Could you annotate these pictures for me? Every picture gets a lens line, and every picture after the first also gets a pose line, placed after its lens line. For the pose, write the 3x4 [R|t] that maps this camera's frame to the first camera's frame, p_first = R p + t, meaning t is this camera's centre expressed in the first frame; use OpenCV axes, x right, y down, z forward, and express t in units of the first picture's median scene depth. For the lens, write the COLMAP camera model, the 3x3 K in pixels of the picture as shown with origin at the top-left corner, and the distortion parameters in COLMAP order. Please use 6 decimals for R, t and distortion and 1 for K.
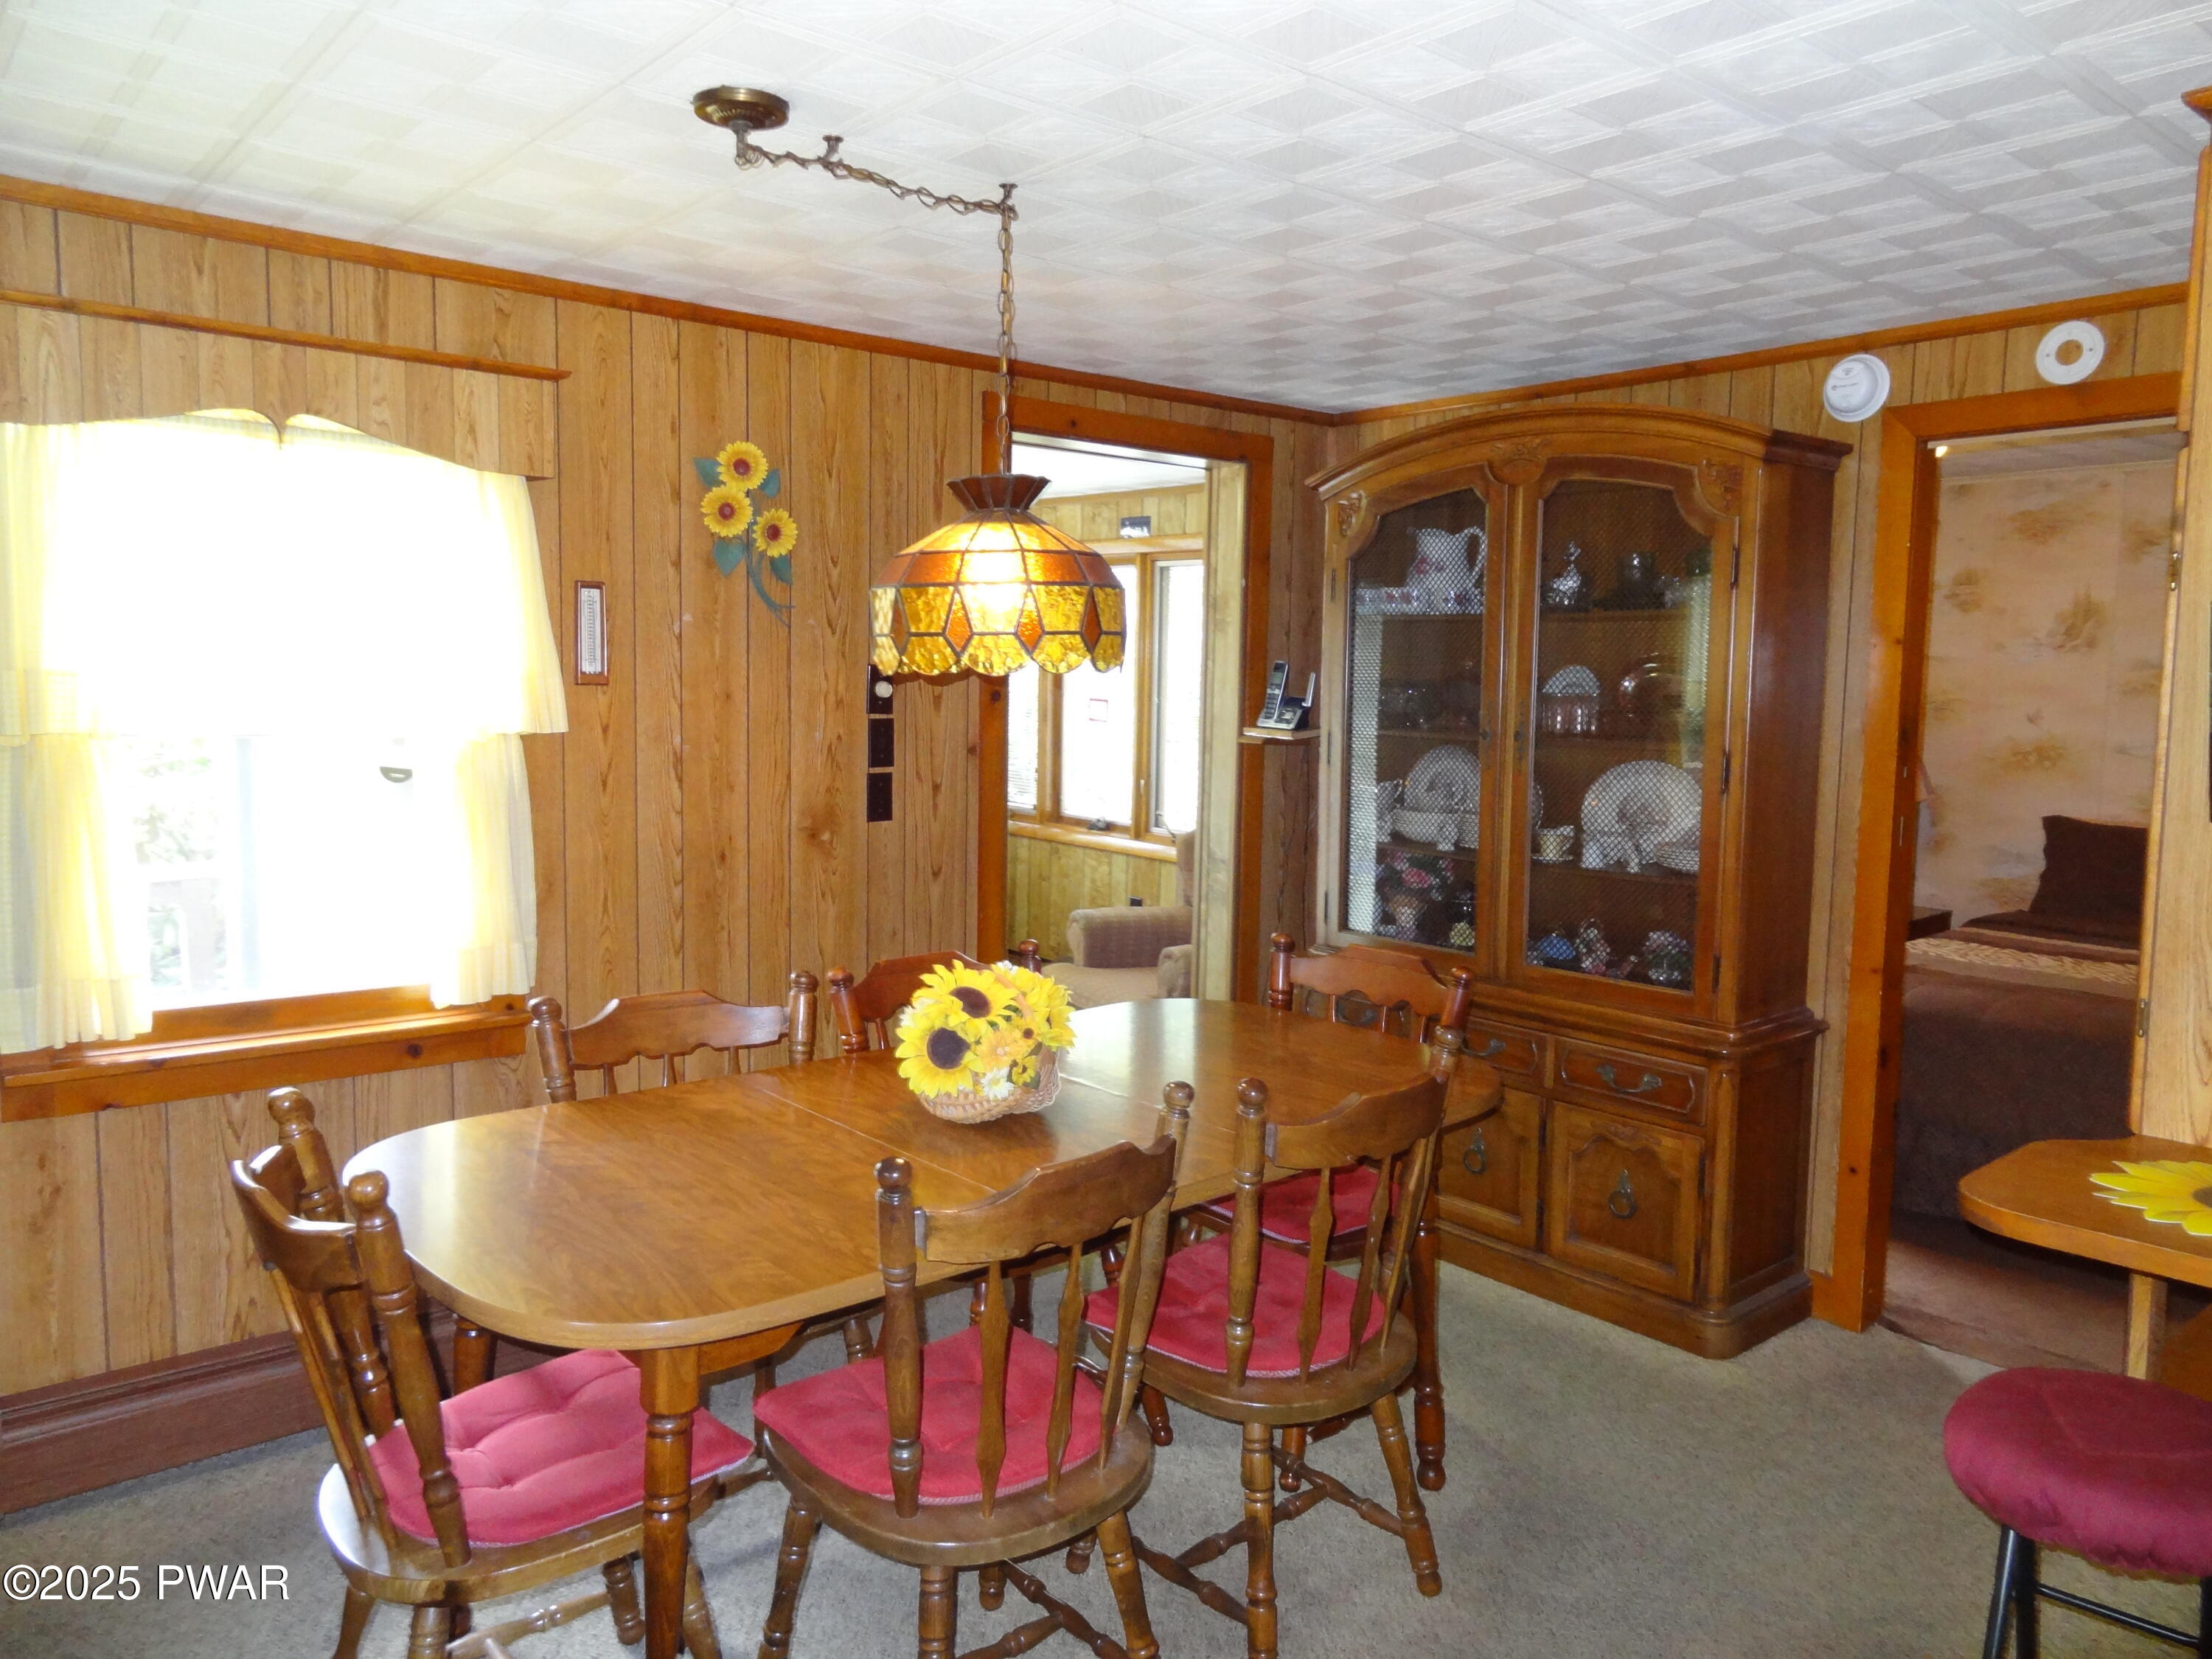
lens RADIAL K [[1561.1, 0, 1114.8], [0, 1561.1, 823.5], [0, 0, 1]] dist [-0.003647, 0.016410]
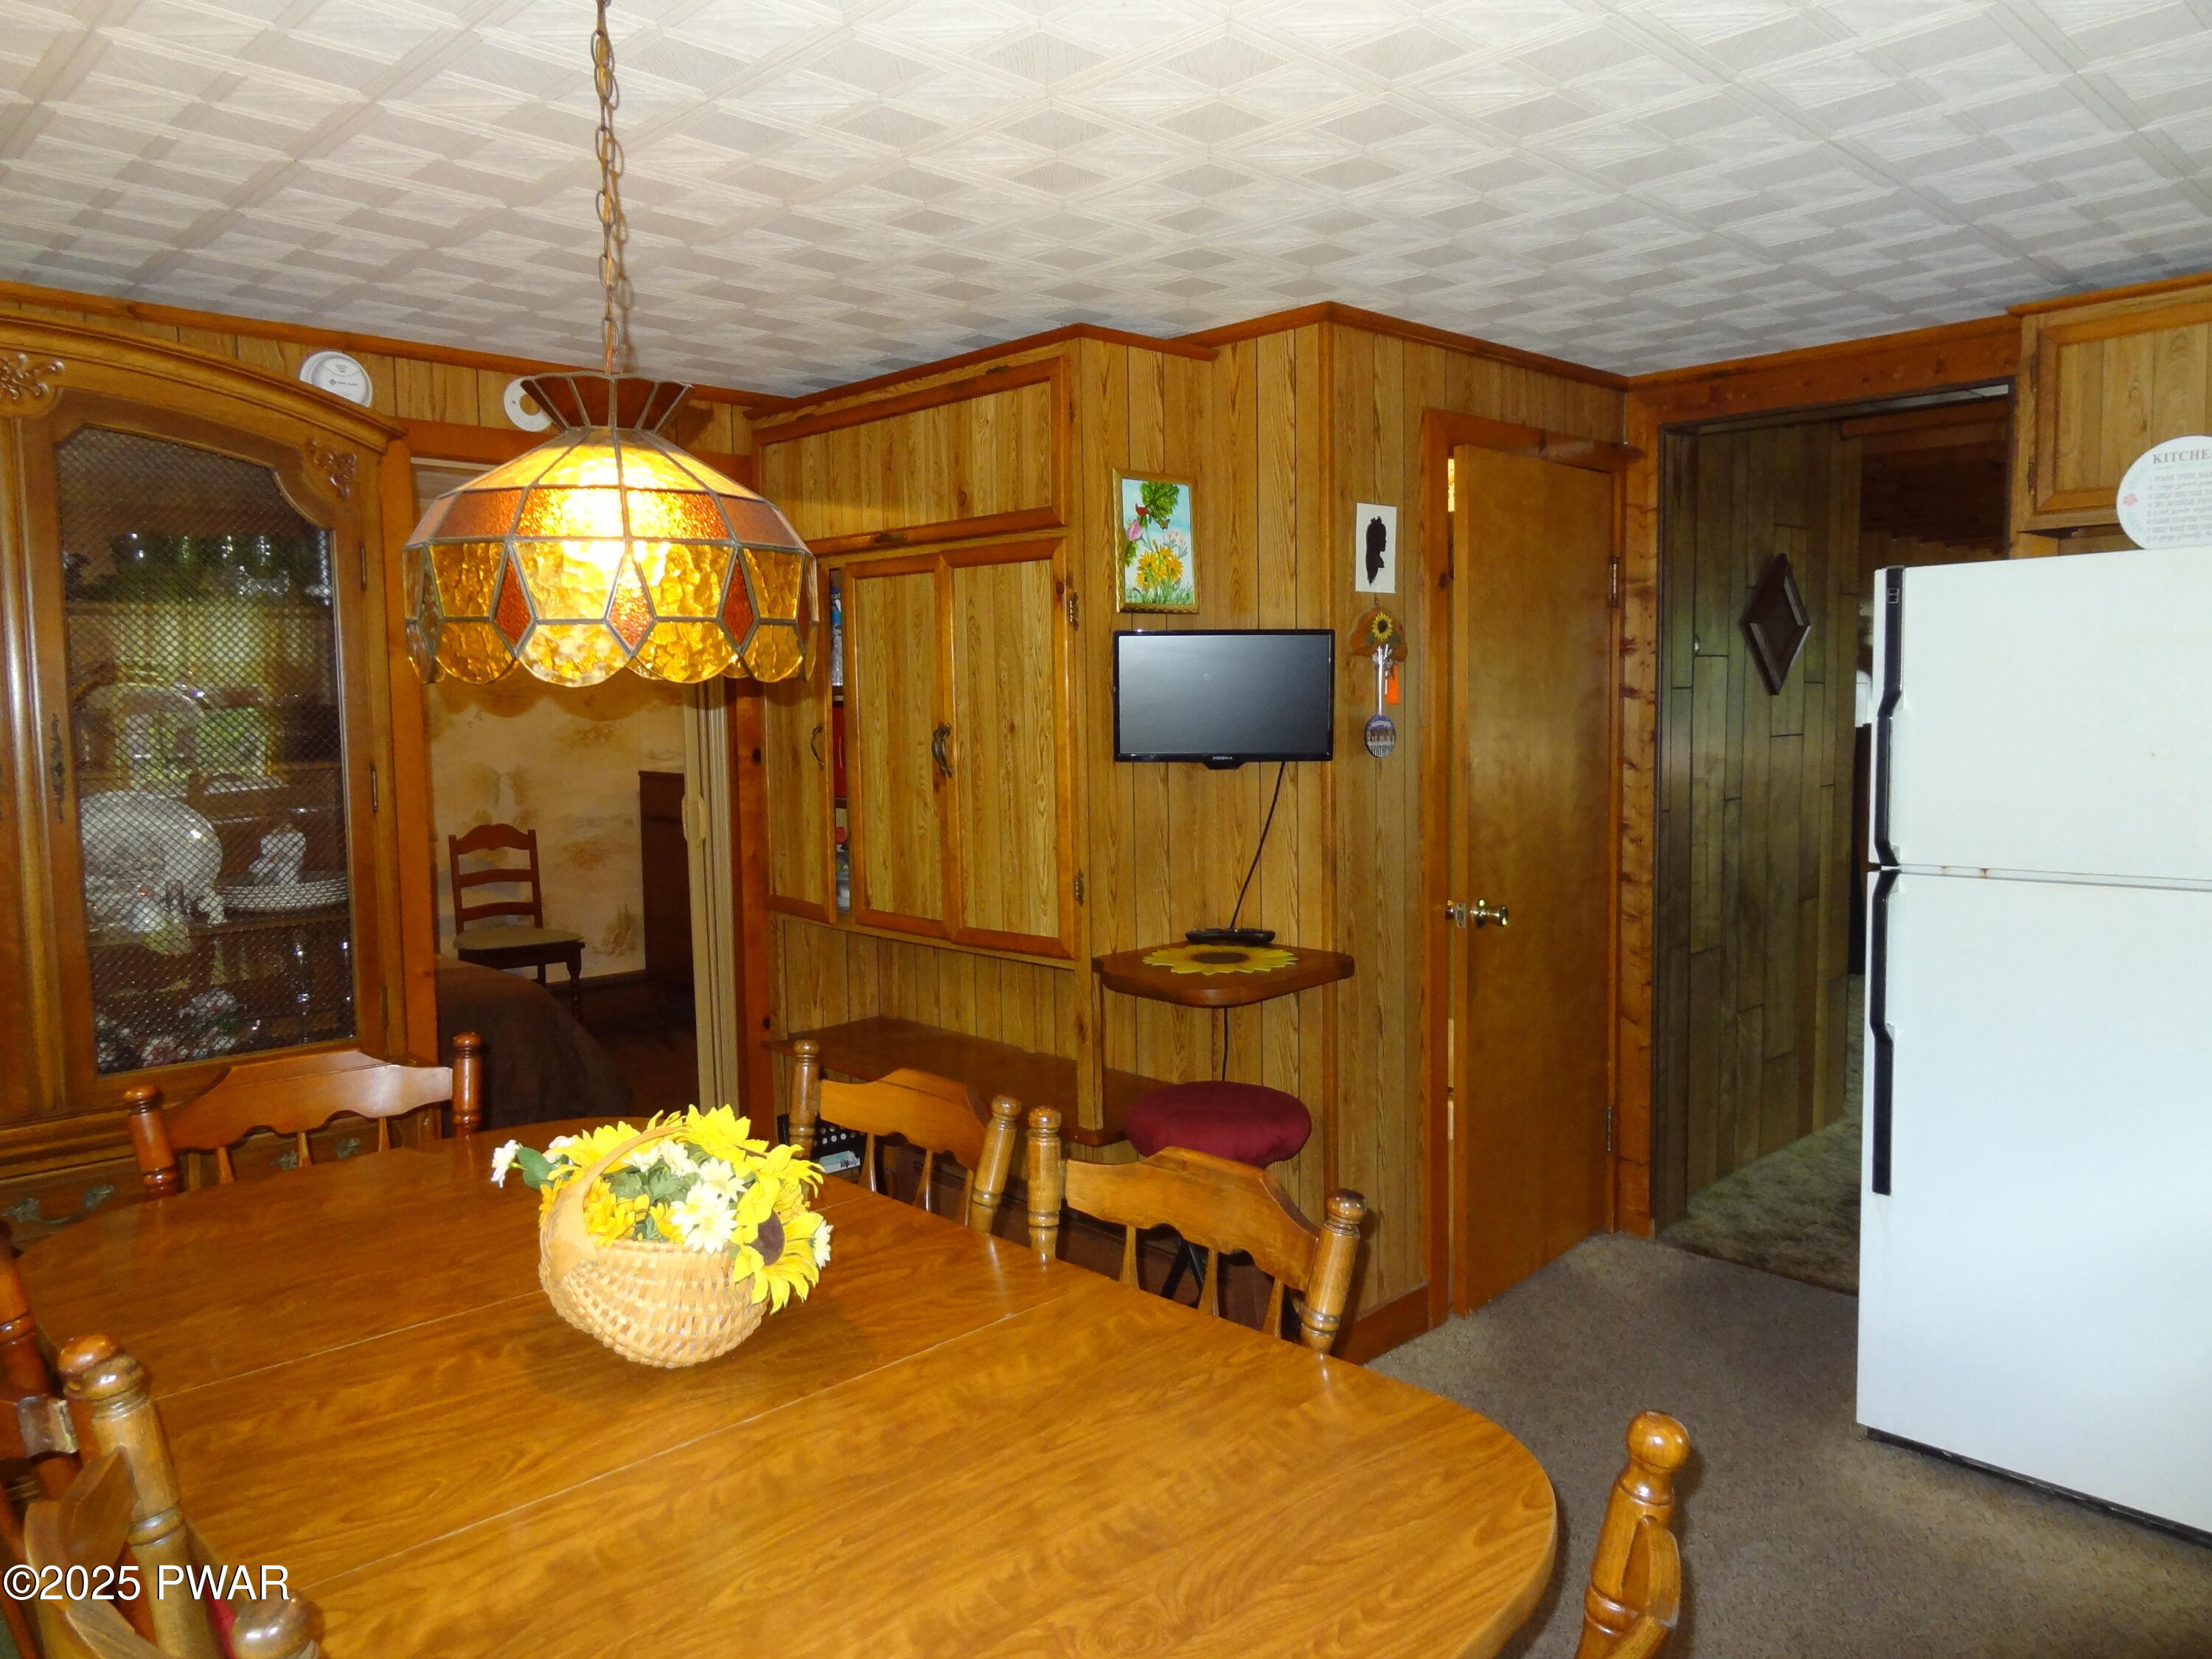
lens RADIAL K [[1561.1, 0, 1111.3], [0, 1561.1, 827.7], [0, 0, 1]] dist [-0.003647, 0.016410]
pose [[-0.080636, -0.095760, 0.992133, -0.583460], [0.102738, 0.989274, 0.103834, -0.064103], [-0.991435, 0.110302, -0.069933, 0.664319]]
